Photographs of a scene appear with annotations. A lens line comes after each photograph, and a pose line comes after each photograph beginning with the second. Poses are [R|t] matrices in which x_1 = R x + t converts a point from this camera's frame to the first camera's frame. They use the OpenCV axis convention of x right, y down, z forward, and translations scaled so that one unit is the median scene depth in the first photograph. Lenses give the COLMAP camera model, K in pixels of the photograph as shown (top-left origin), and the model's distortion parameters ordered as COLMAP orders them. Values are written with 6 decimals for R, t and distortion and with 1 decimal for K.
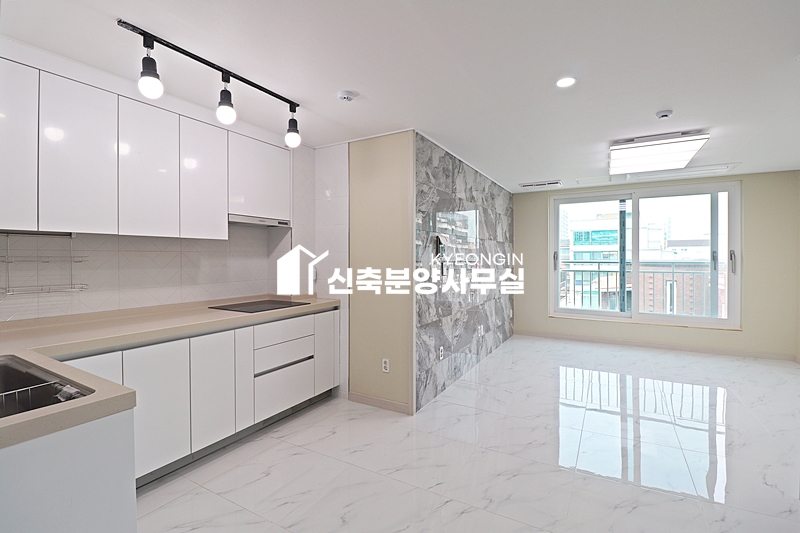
lens RADIAL K [[368.4, 0, 396.6], [0, 368.4, 258.9], [0, 0, 1]] dist [-0.028696, -0.000374]
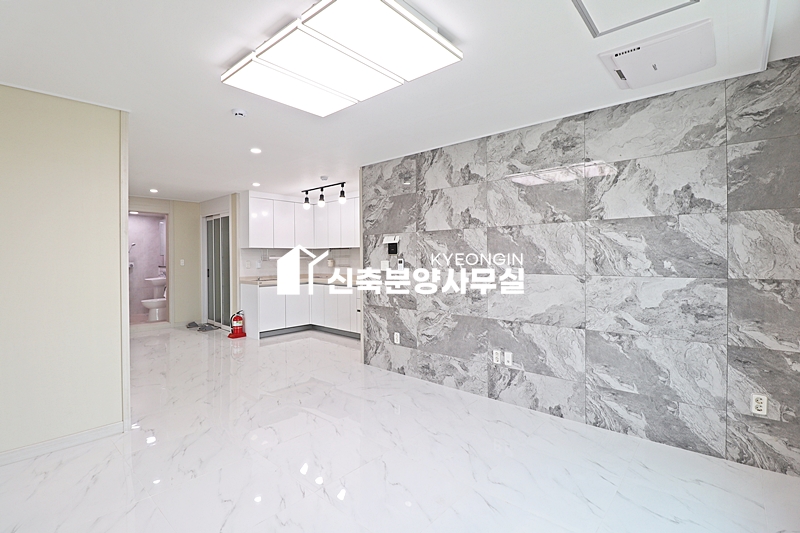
lens RADIAL K [[368.4, 0, 397.1], [0, 368.4, 263.0], [0, 0, 1]] dist [-0.028696, -0.000374]
pose [[-0.199128, 0.010814, -0.979914, 1.298343], [-0.003332, 0.999926, 0.011712, 0.009834], [0.979968, 0.005597, -0.199077, 1.286264]]
